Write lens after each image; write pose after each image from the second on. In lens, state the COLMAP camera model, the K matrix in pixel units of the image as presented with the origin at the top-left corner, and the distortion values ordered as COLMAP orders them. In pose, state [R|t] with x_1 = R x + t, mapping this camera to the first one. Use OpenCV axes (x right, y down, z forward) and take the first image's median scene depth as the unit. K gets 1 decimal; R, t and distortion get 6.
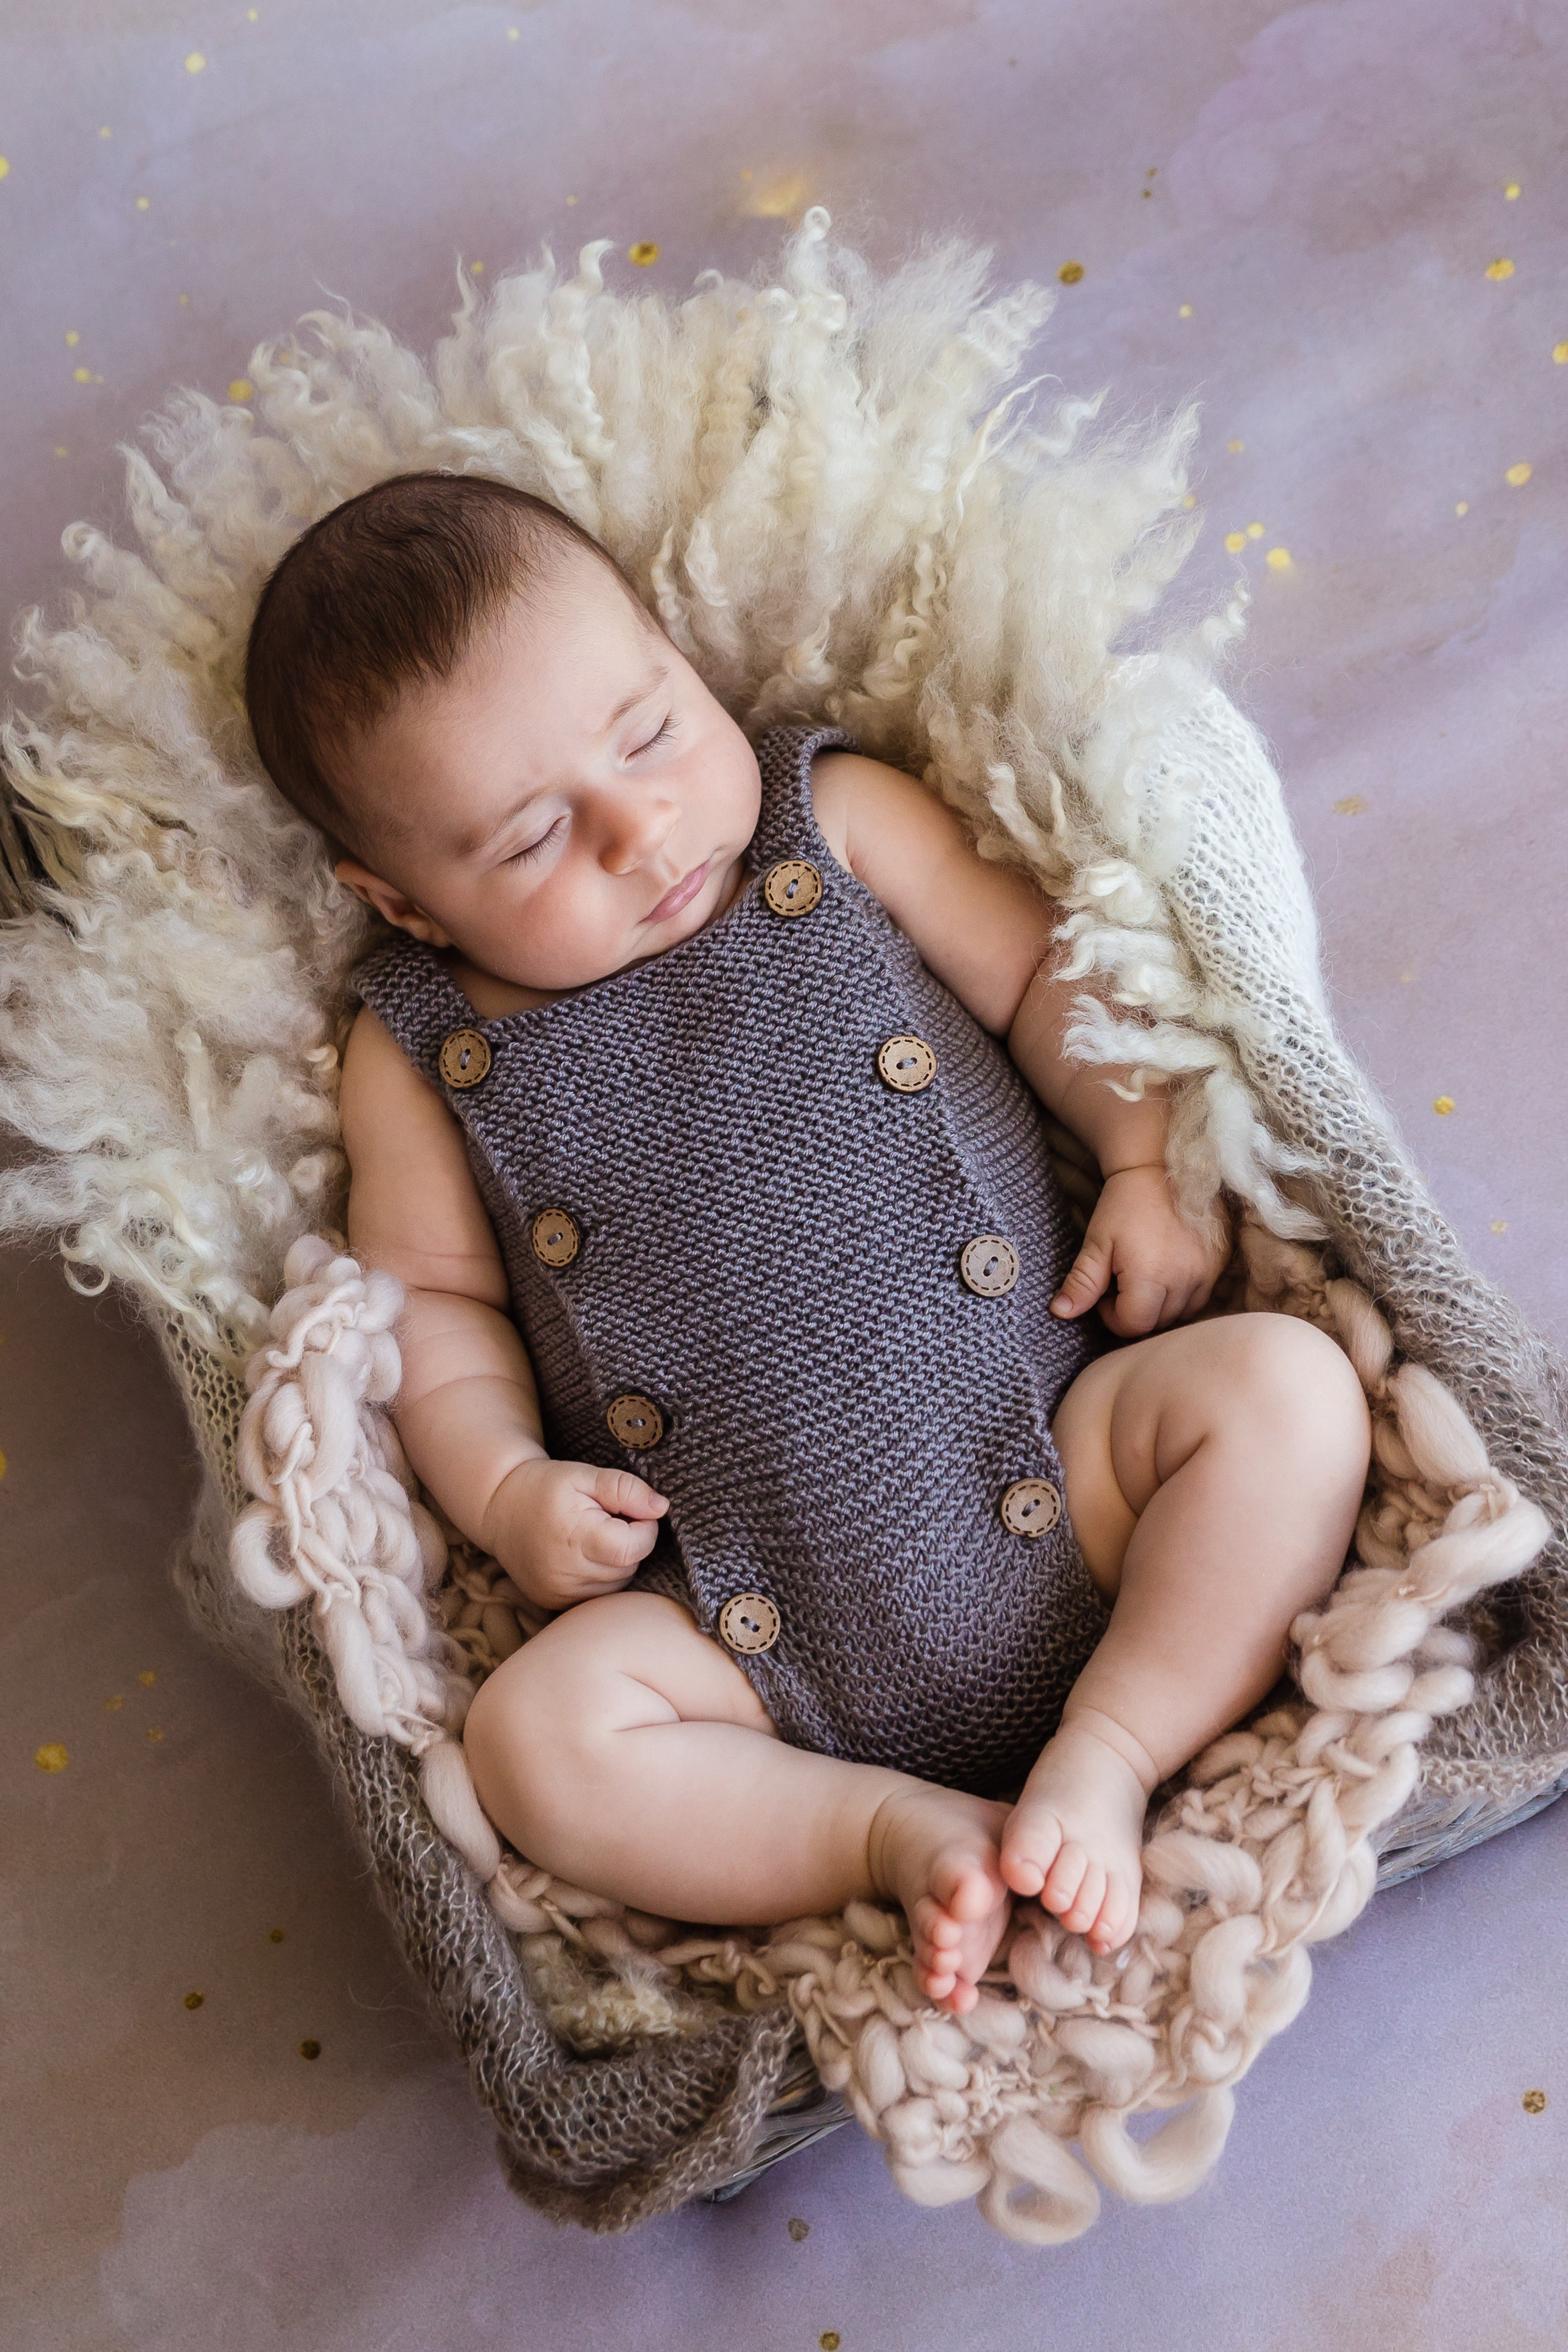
lens RADIAL K [[3767.4, 0, 749.5], [0, 3767.4, 1121.9], [0, 0, 1]] dist [0.208259, 0.000000]
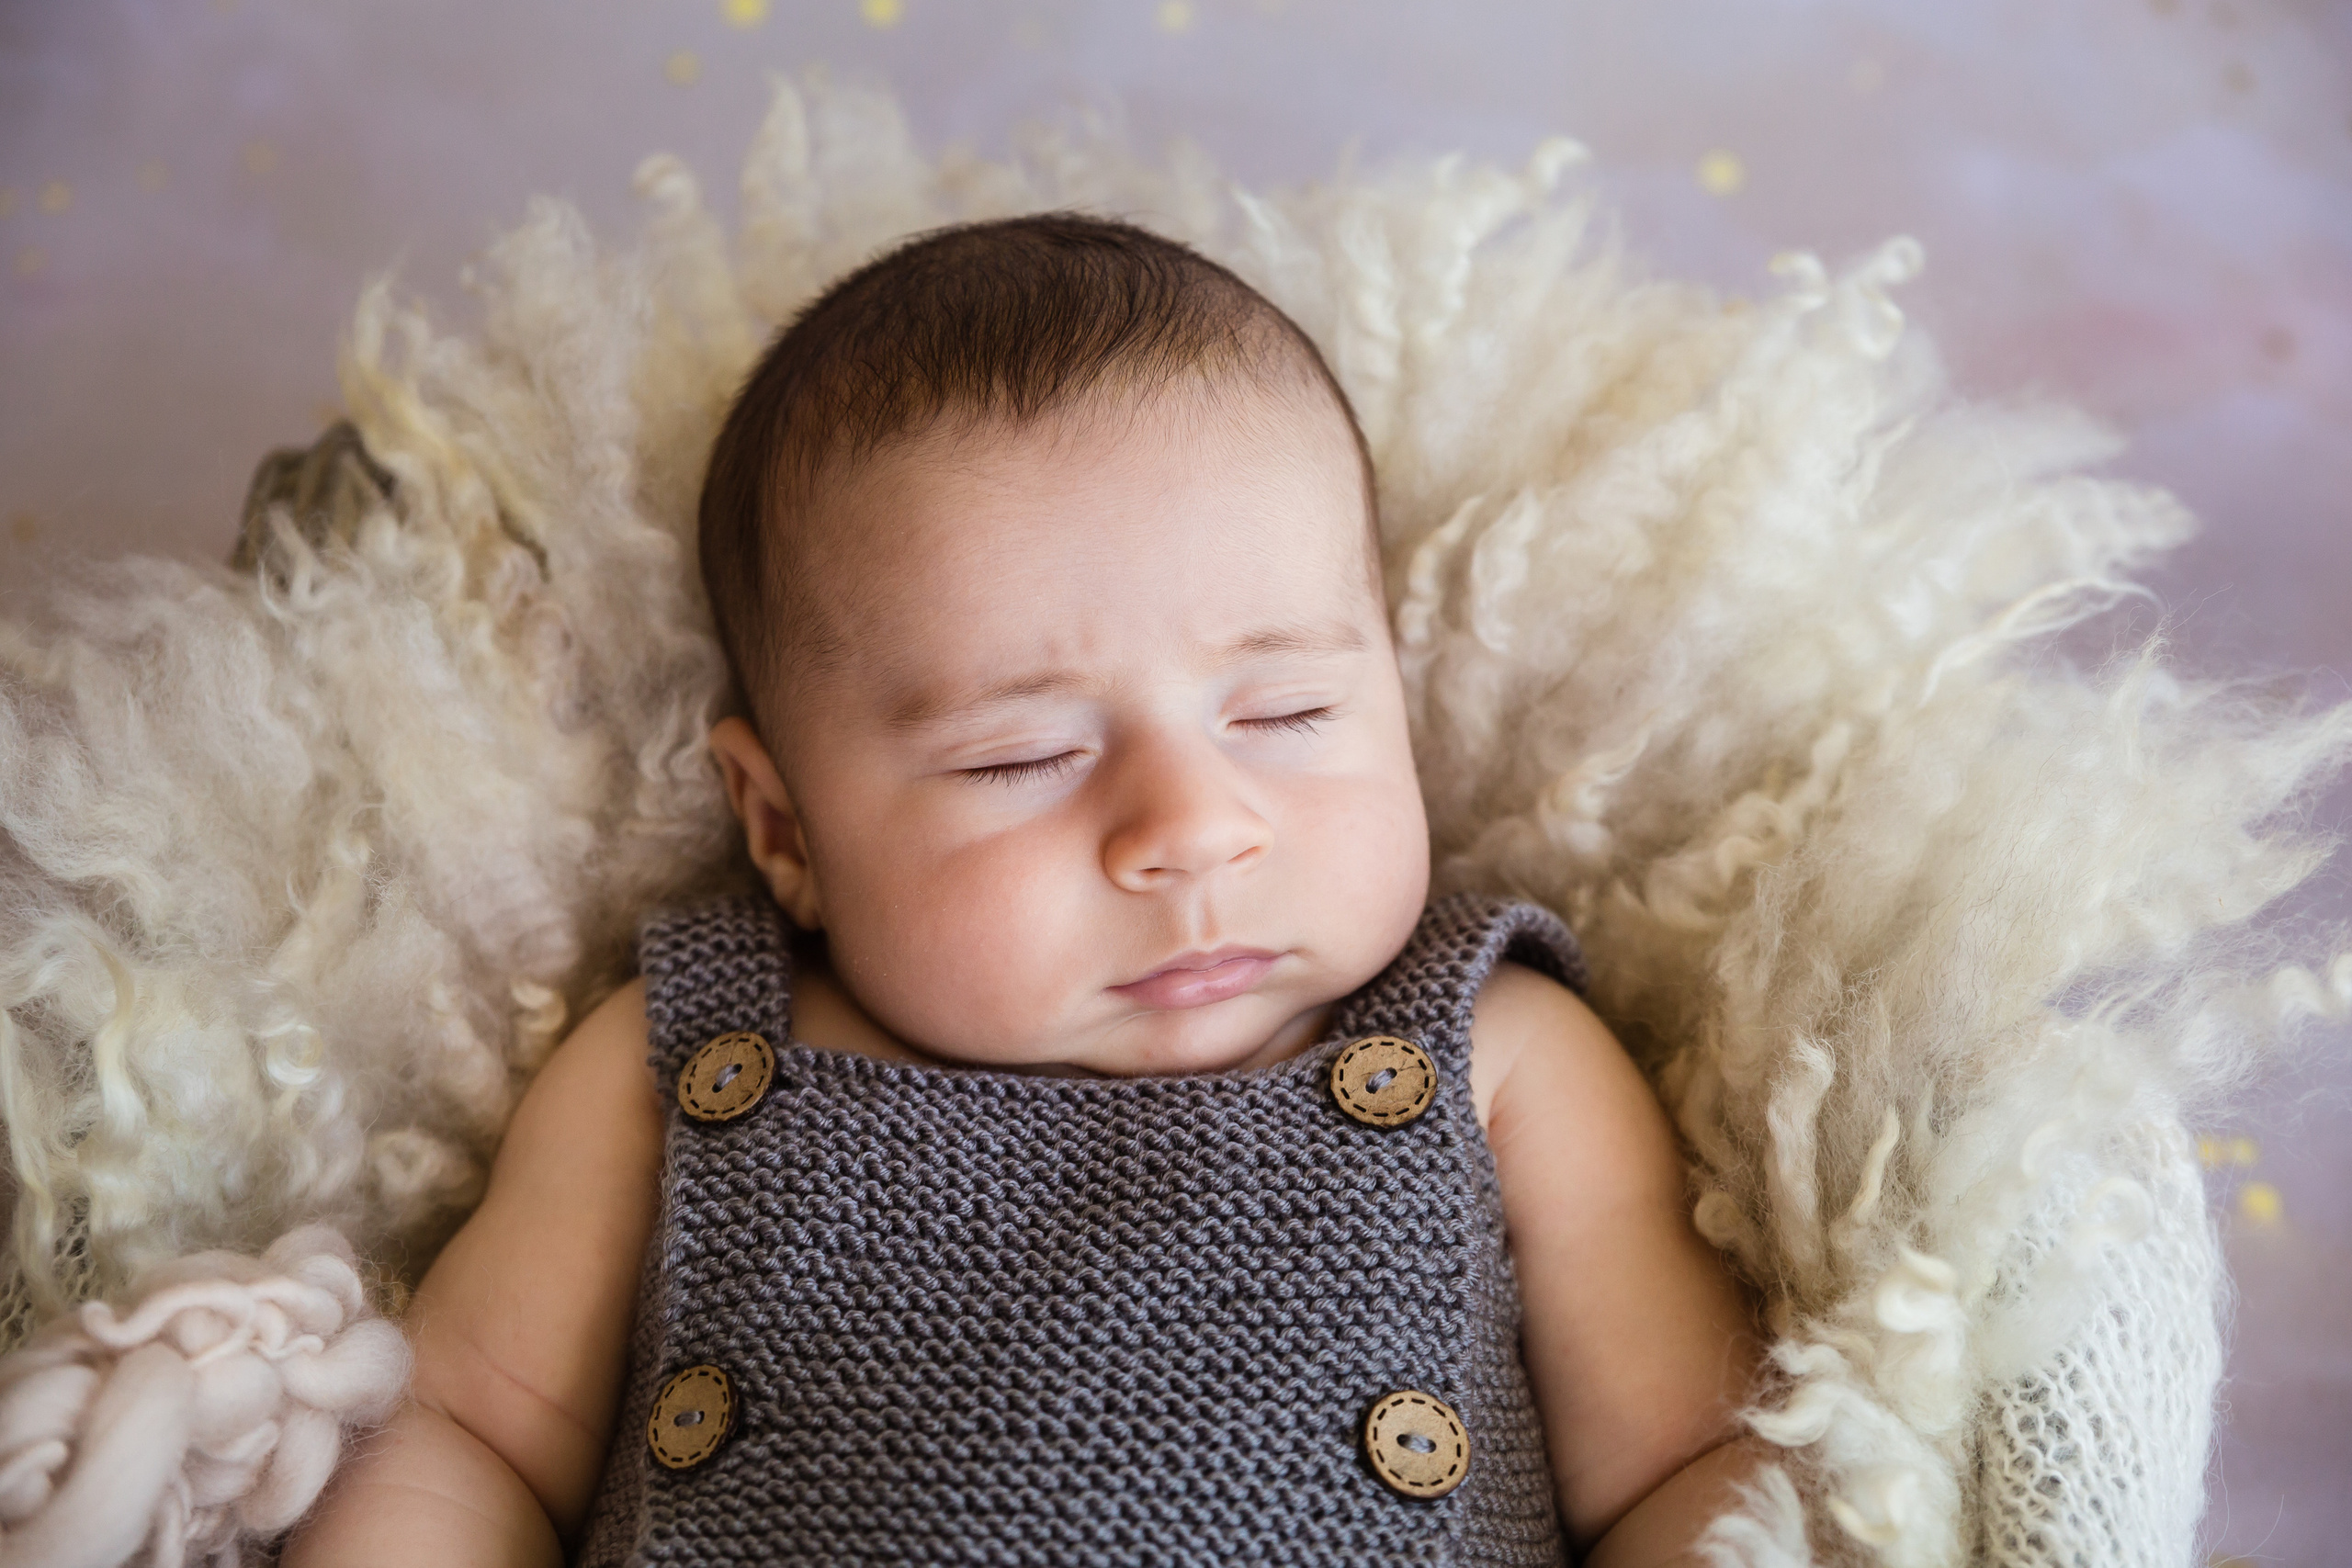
lens RADIAL K [[3481.1, 0, 1169.0], [0, 3481.1, 786.2], [0, 0, 1]] dist [0.024588, 0.000000]
pose [[0.873884, 0.459665, -0.158224, 0.046354], [-0.486133, 0.827077, -0.282167, 0.064120], [0.001162, 0.323499, 0.946228, 0.501829]]
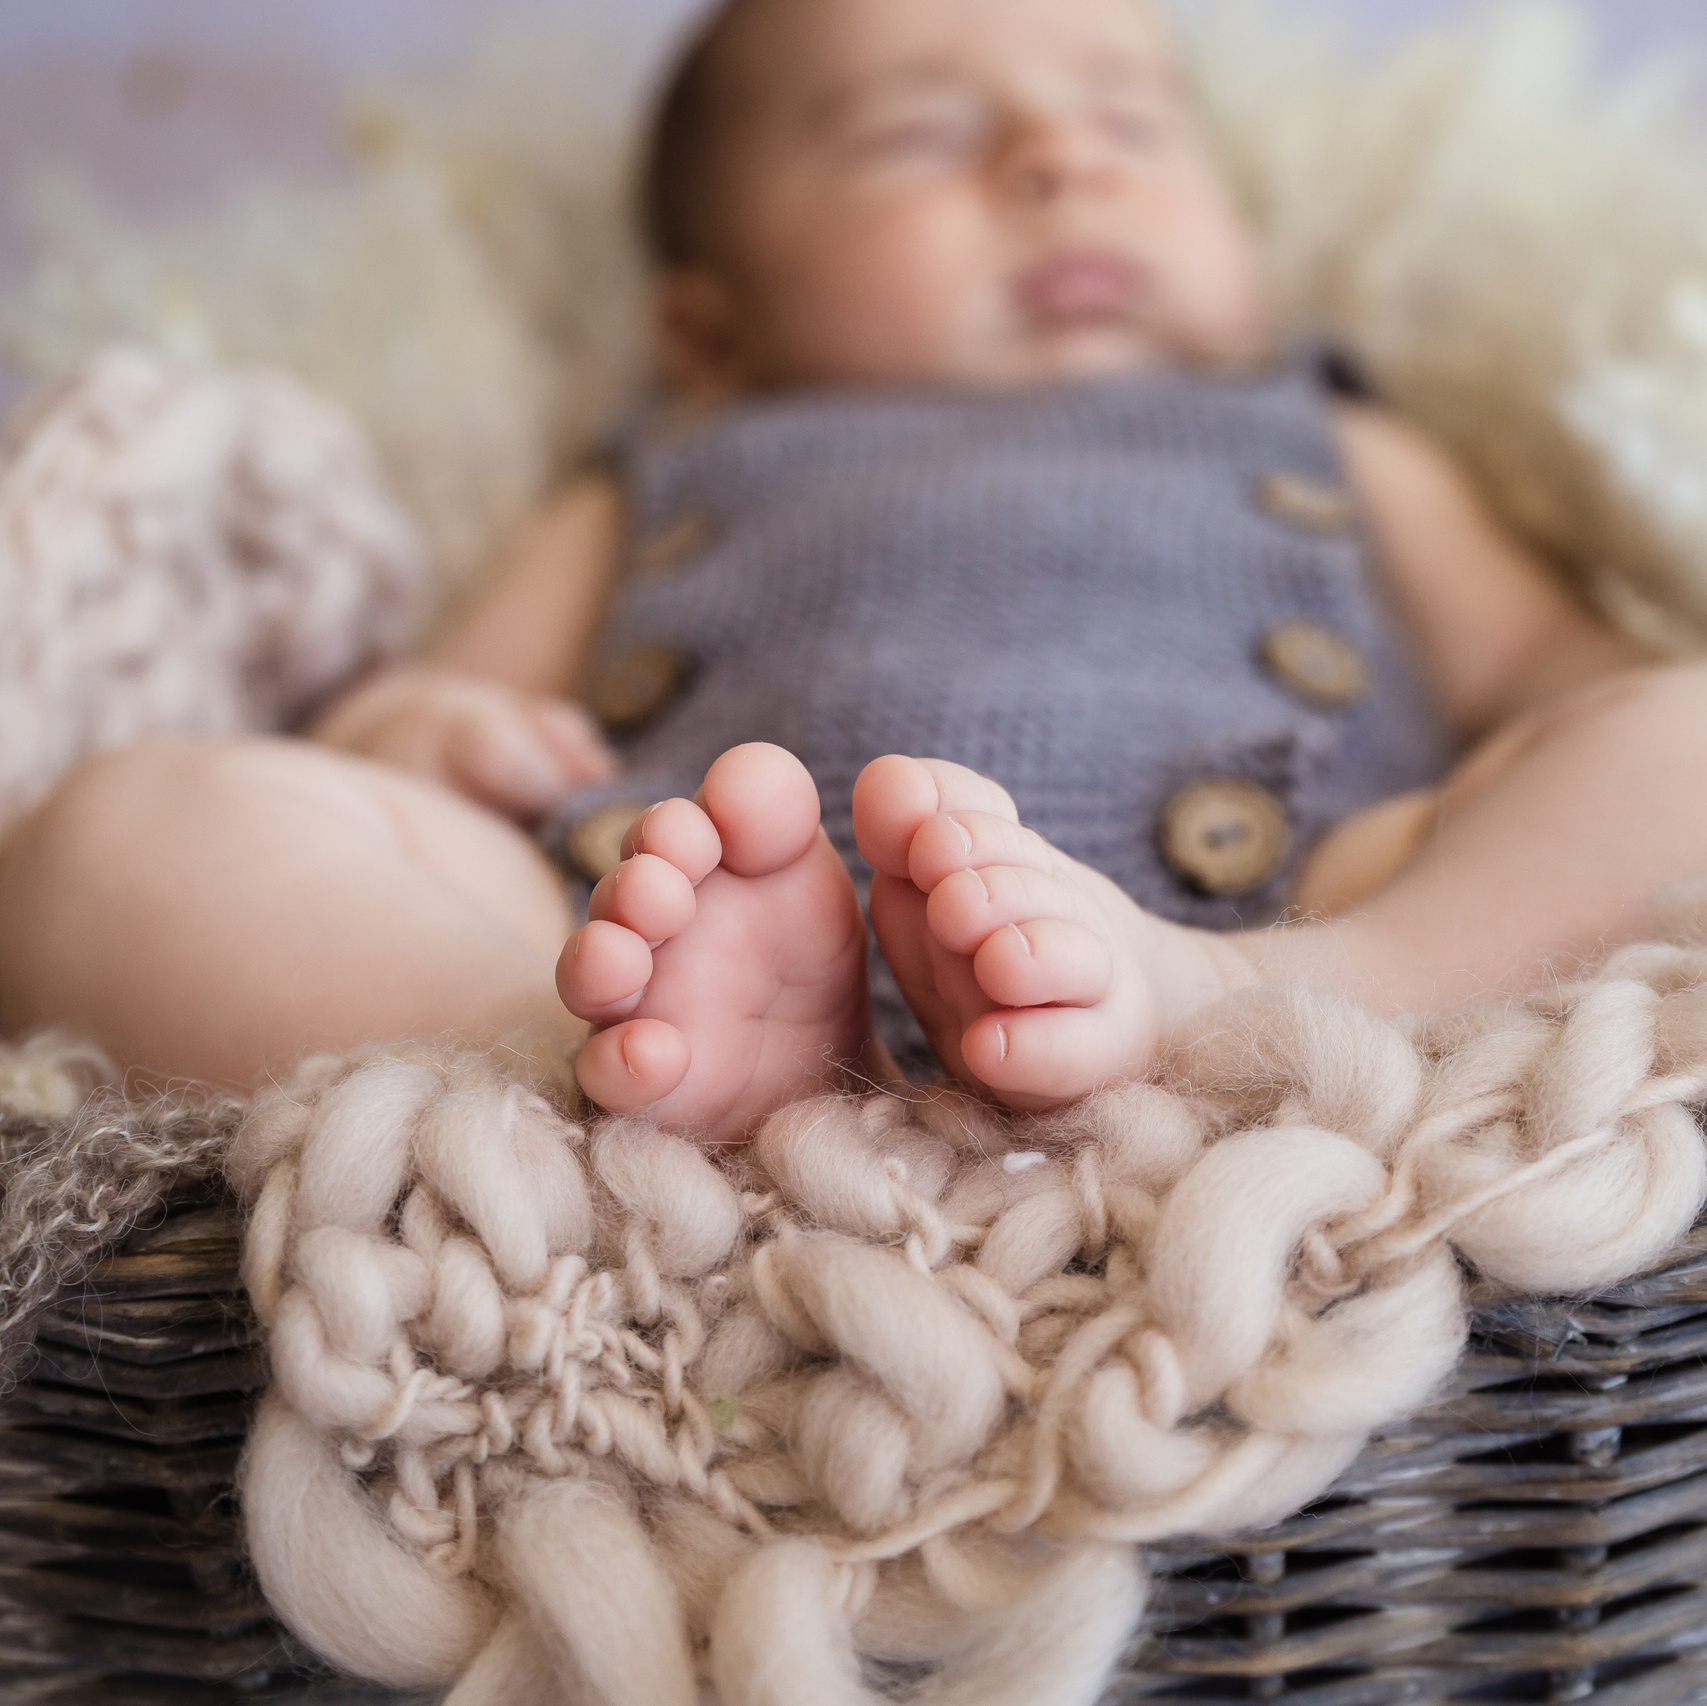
lens RADIAL K [[3183.7, 0, 967.5], [0, 3183.7, 854.1], [0, 0, 1]] dist [0.009458, 0.000000]
pose [[0.904193, 0.300814, -0.303226, 0.166307], [-0.426807, 0.663693, -0.614287, 0.365524], [0.016463, 0.684853, 0.728496, 0.659867]]
